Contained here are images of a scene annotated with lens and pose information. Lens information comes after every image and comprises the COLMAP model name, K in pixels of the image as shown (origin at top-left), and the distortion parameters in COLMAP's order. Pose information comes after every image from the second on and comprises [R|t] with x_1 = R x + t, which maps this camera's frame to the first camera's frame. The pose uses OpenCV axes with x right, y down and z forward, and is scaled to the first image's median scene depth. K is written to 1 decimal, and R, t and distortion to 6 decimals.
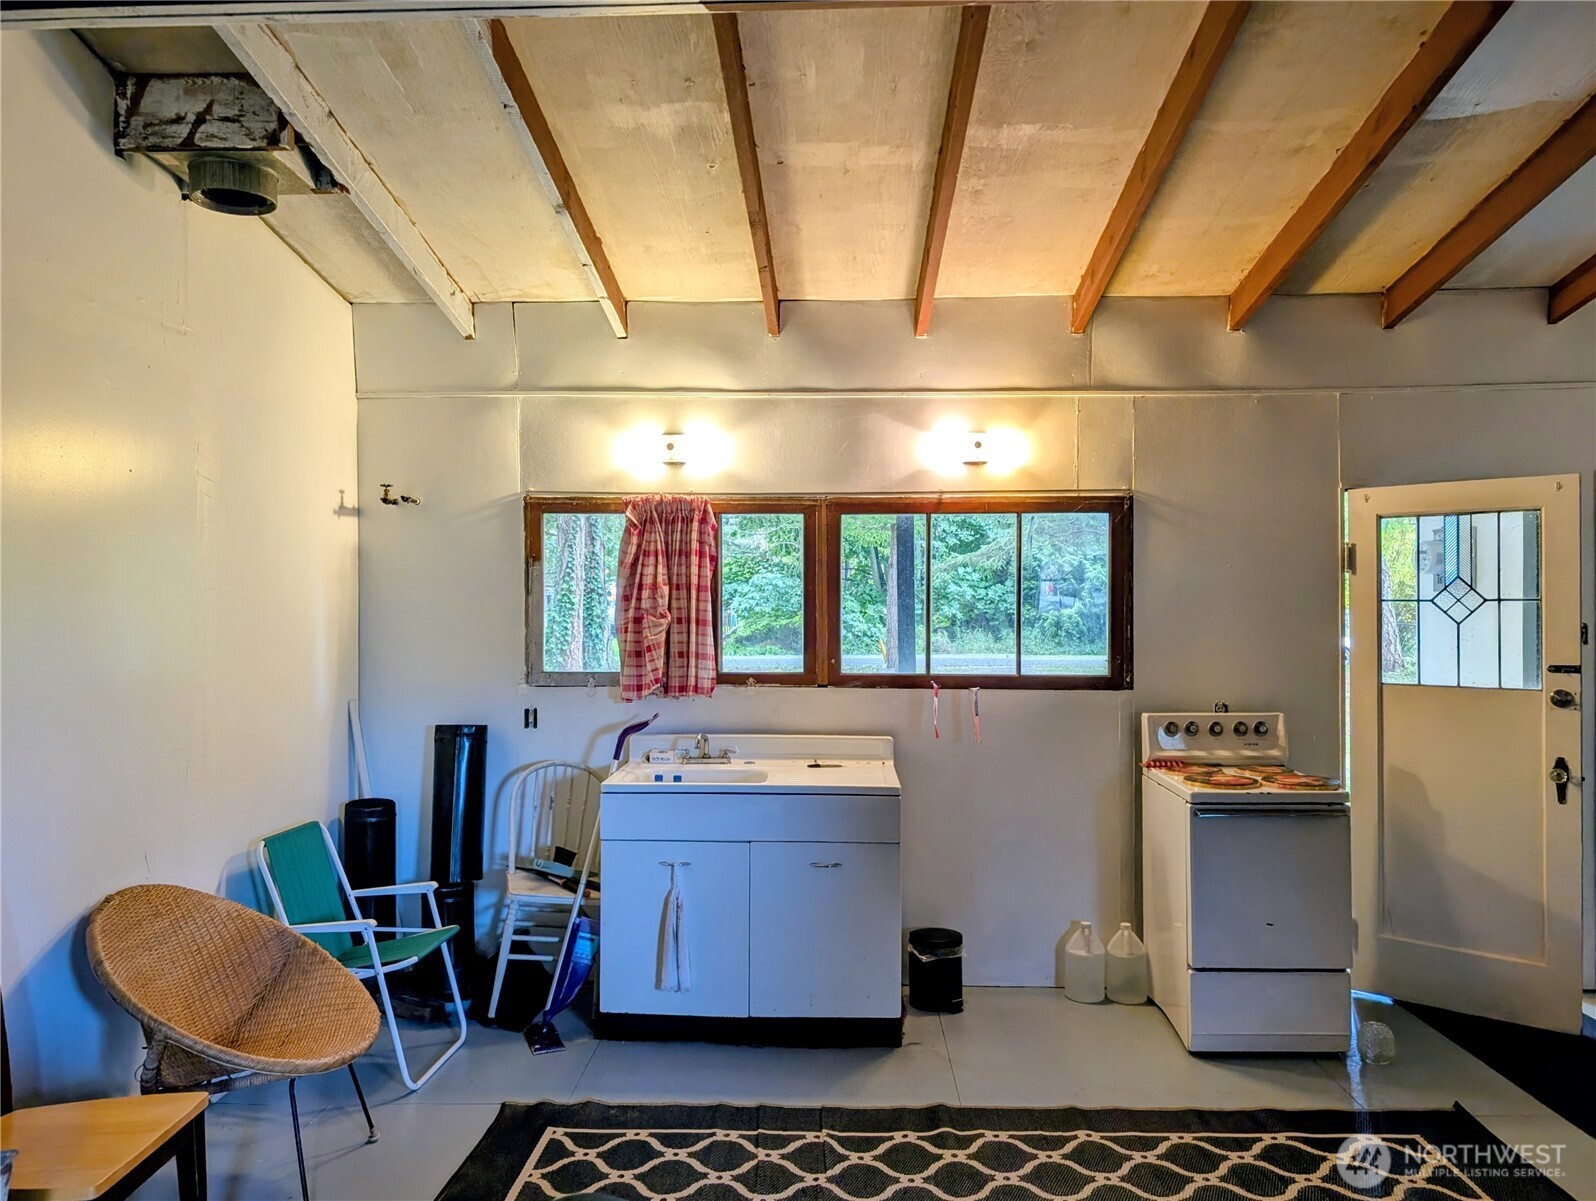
lens RADIAL K [[1133.1, 0, 785.0], [0, 1133.1, 601.8], [0, 0, 1]] dist [0.027298, -0.029445]
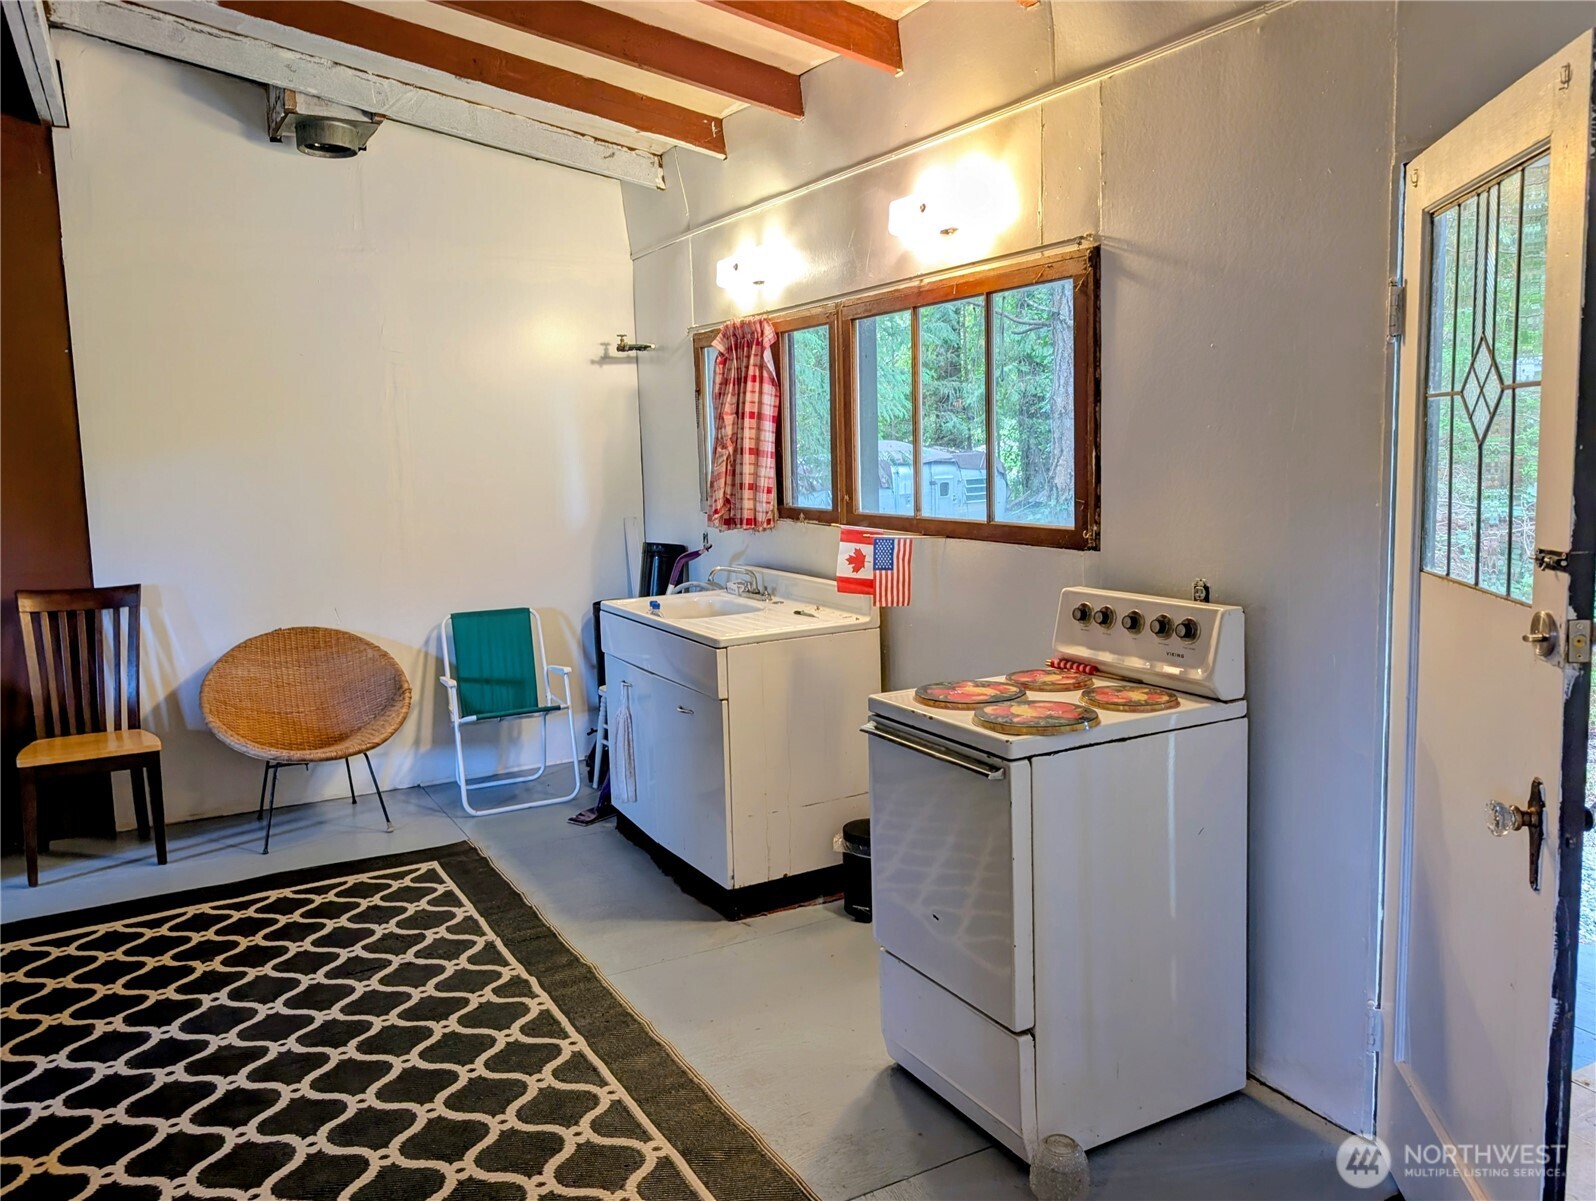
lens RADIAL K [[1133.1, 0, 771.4], [0, 1133.1, 579.6], [0, 0, 1]] dist [0.027298, -0.029445]
pose [[0.549180, 0.086766, -0.831188, 0.784810], [0.020619, 0.992886, 0.117269, 0.013482], [0.835450, -0.081540, 0.543484, 0.514702]]
